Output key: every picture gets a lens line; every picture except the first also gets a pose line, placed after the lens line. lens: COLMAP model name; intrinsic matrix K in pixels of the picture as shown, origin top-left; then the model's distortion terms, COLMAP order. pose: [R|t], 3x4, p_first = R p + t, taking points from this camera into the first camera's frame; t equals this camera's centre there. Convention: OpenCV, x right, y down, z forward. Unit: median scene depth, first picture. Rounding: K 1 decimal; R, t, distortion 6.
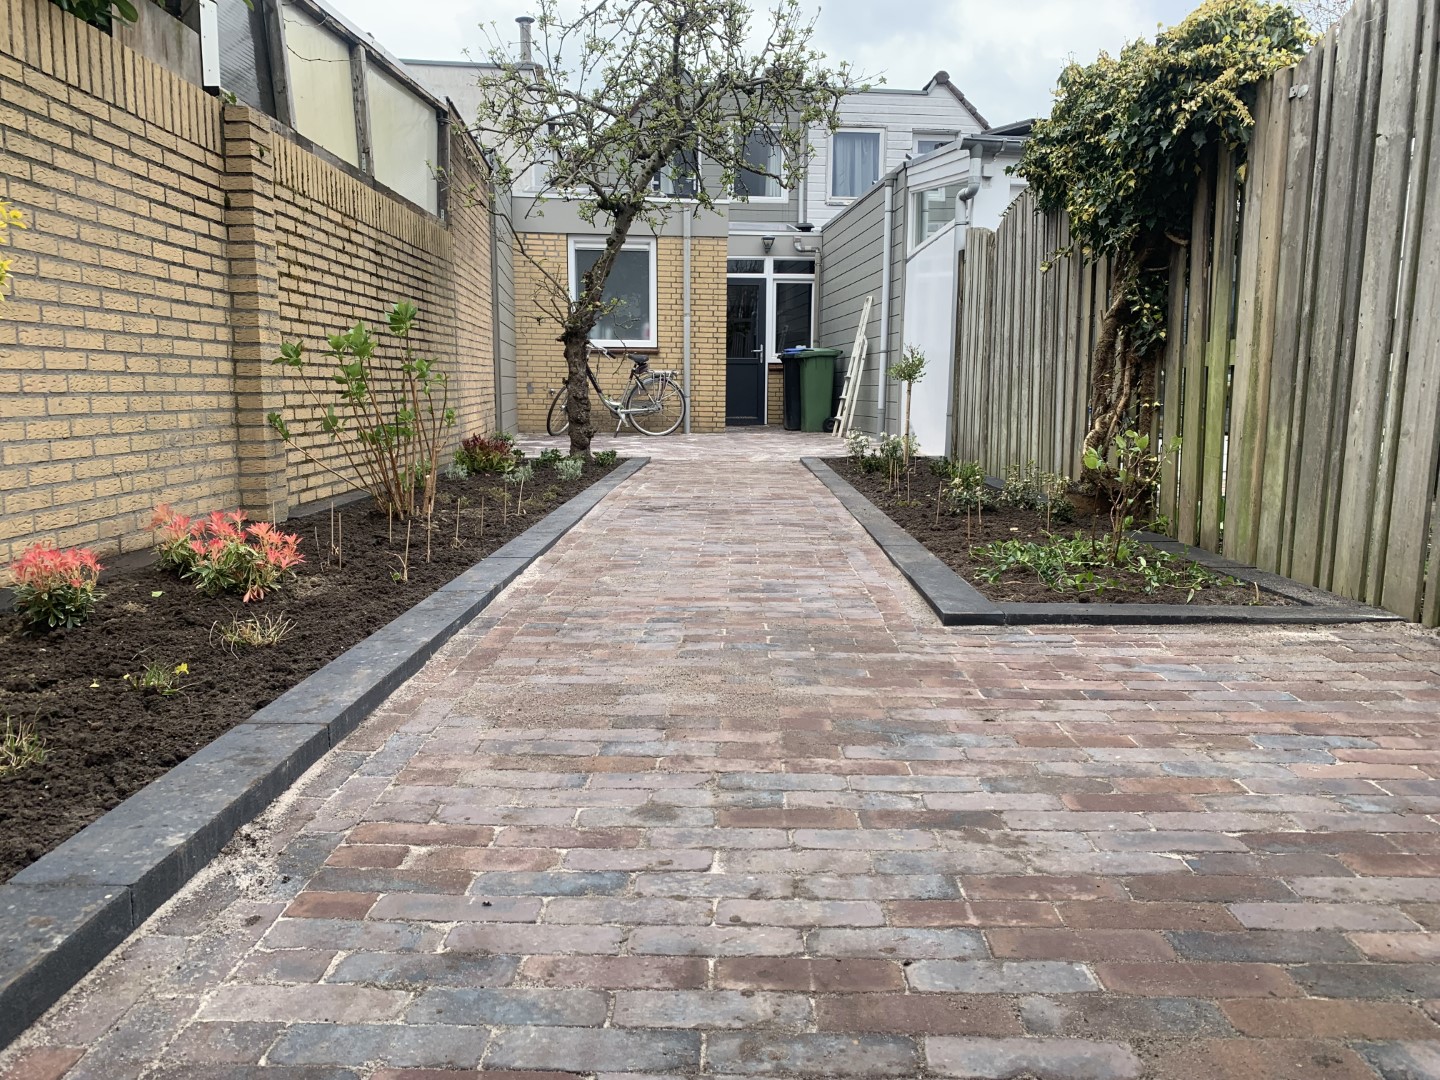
lens RADIAL K [[1100.0, 0, 716.4], [0, 1100.0, 522.6], [0, 0, 1]] dist [0.030772, -0.019083]
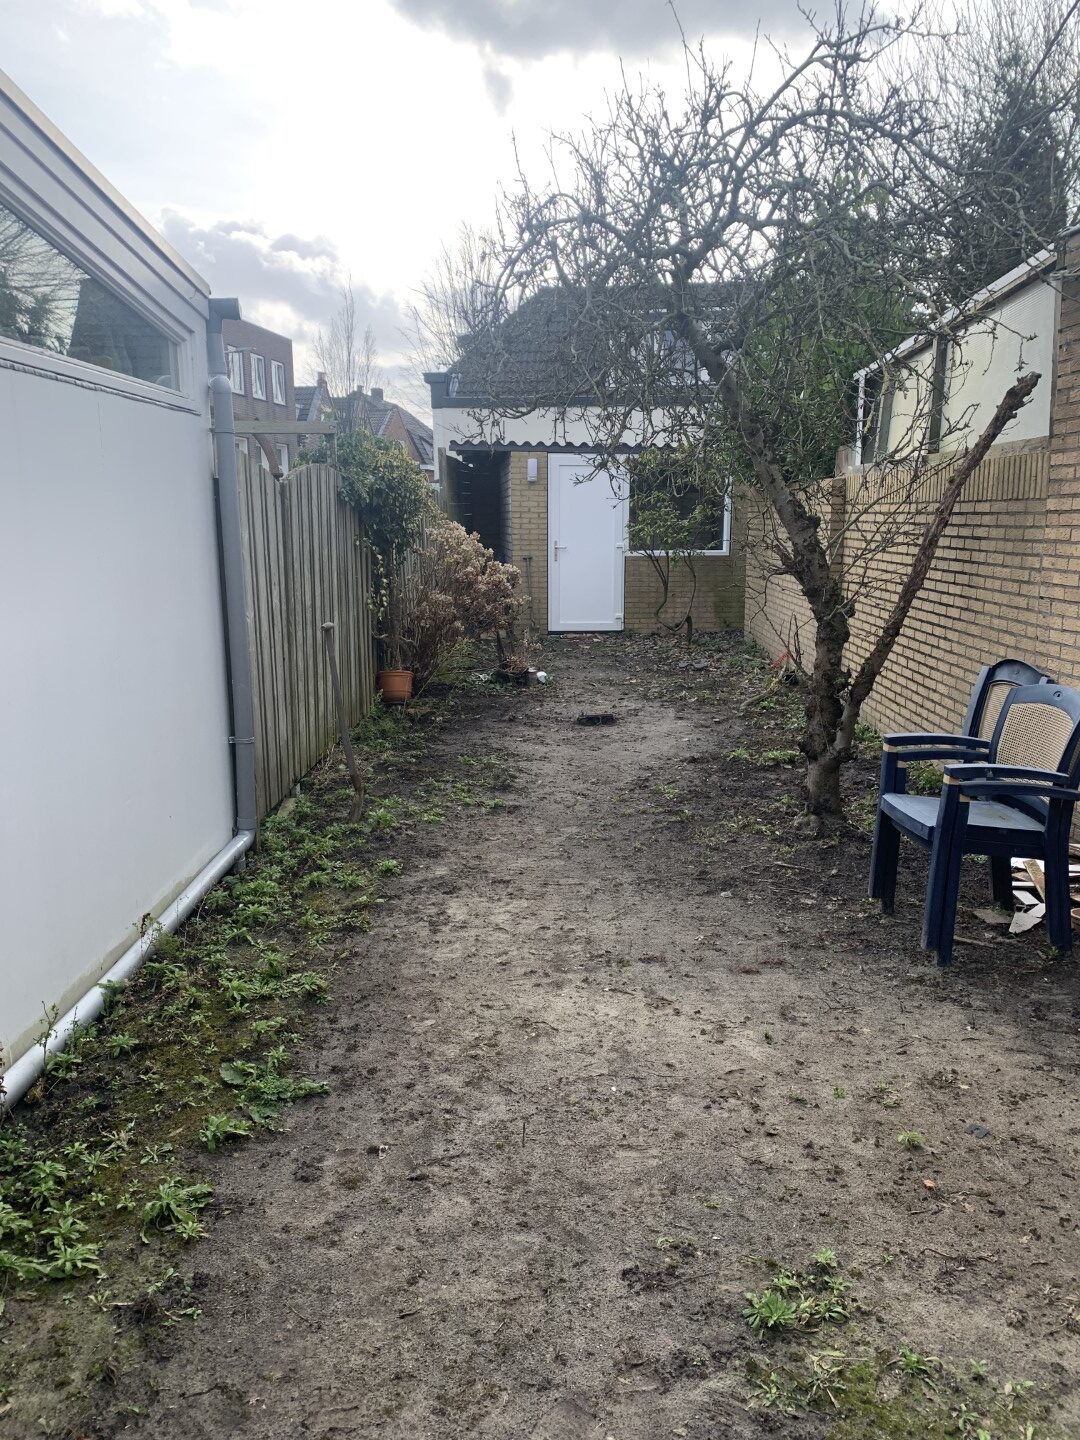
lens RADIAL K [[1081.5, 0, 574.6], [0, 1081.5, 726.6], [0, 0, 1]] dist [0.067543, -0.067228]
pose [[-0.999829, 0.005796, -0.017554, 0.078361], [0.000020, 0.949916, 0.312506, -0.567081], [0.018486, 0.312452, -0.949754, 3.017776]]
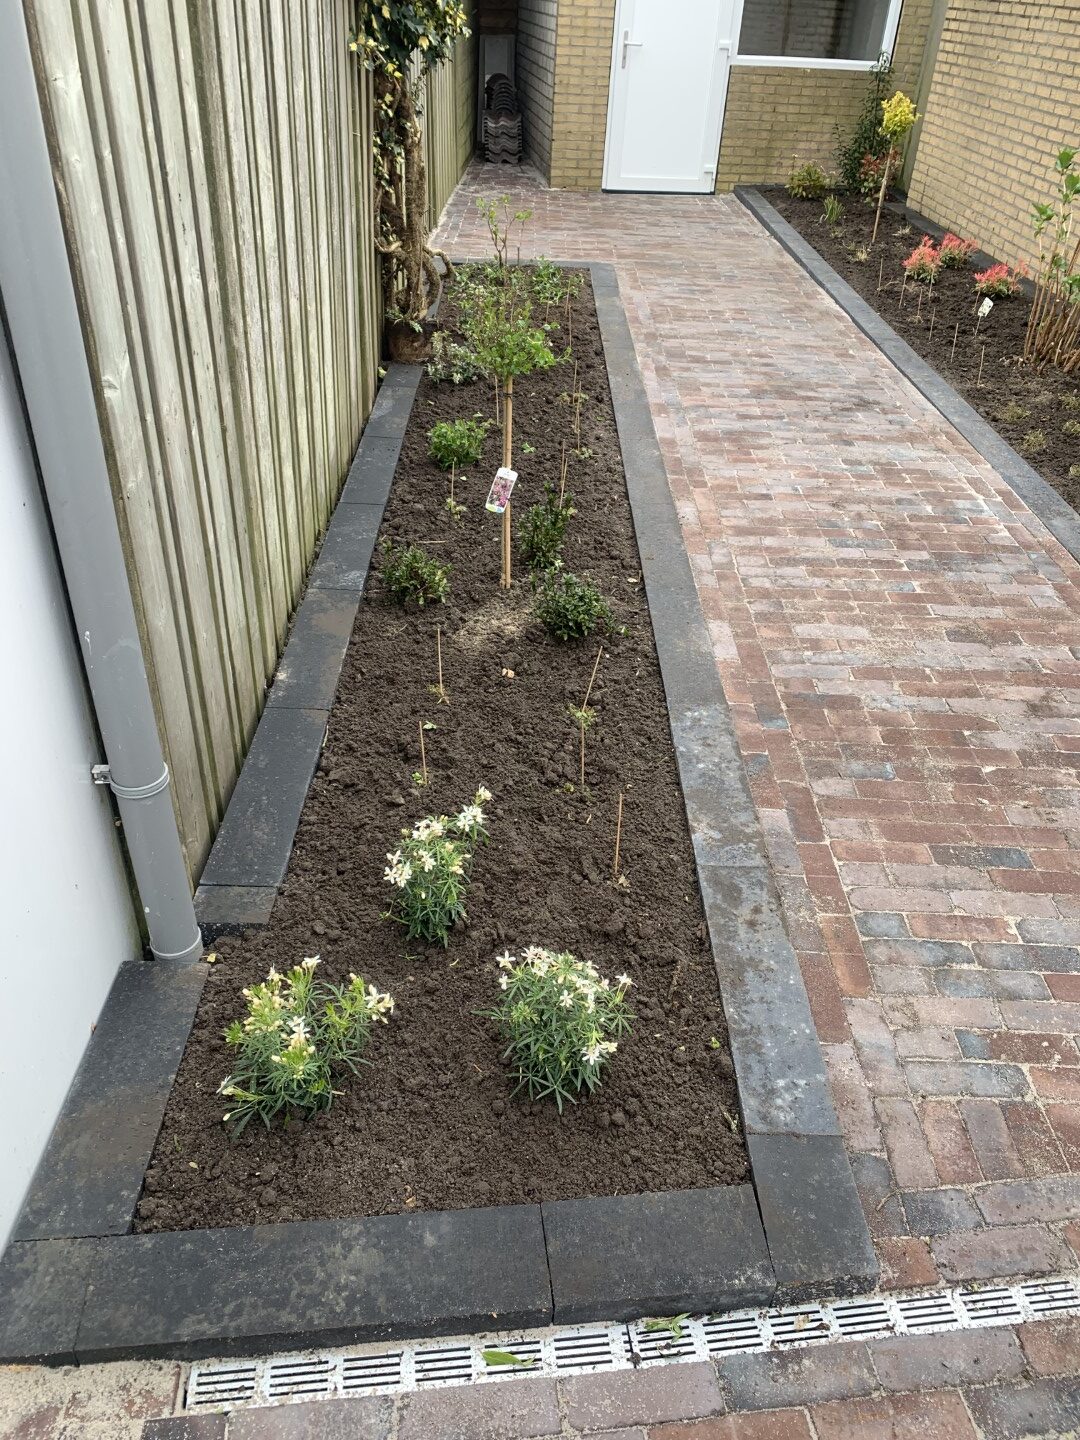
lens RADIAL K [[1121.5, 0, 539.9], [0, 1121.5, 711.0], [0, 0, 1]] dist [0.015388, -0.008173]
pose [[-0.998852, -0.025788, -0.040365, 0.279050], [-0.045826, 0.759744, 0.648605, -0.478152], [0.013941, 0.649711, -0.760054, 2.211951]]
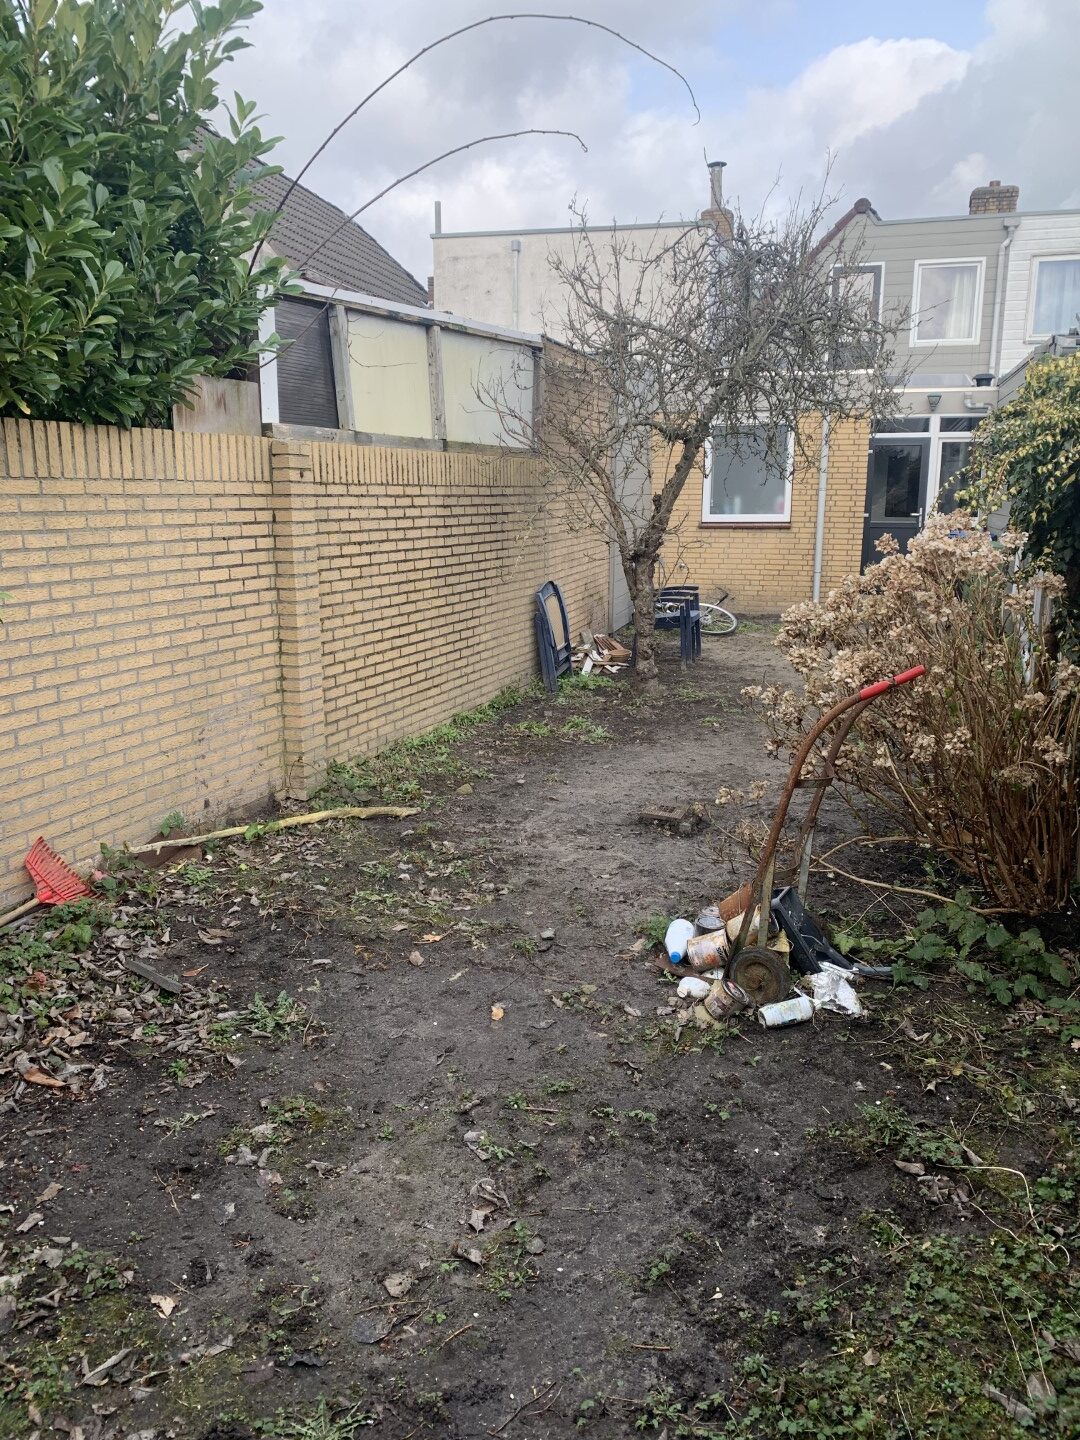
lens RADIAL K [[1078.8, 0, 508.8], [0, 1078.8, 721.7], [0, 0, 1]] dist [0.088141, -0.160954]
pose [[0.924642, 0.073176, -0.373740, 0.281660], [-0.042084, 0.994989, 0.090695, -0.177165], [0.378504, -0.068132, 0.923089, -0.059564]]
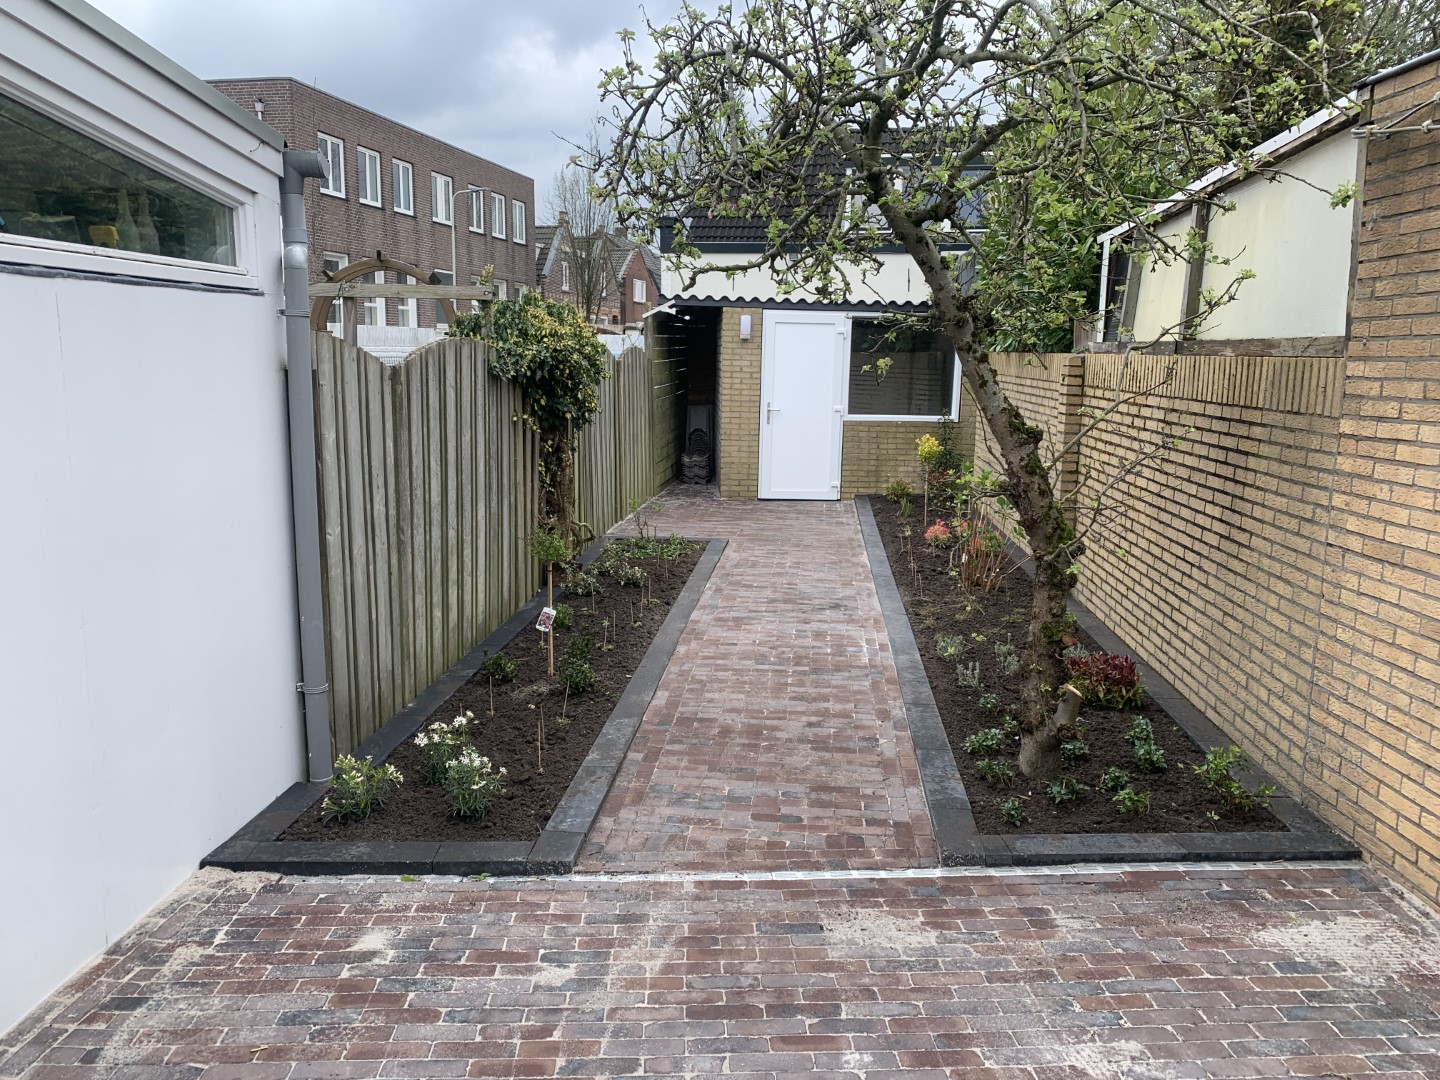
lens RADIAL K [[1081.5, 0, 741.0], [0, 1081.5, 537.7], [0, 0, 1]] dist [0.067543, -0.067228]
pose [[-0.998389, -0.027600, 0.049585, -0.003094], [-0.012023, 0.956804, 0.290484, -0.594350], [-0.055460, 0.289420, -0.955594, 2.760713]]
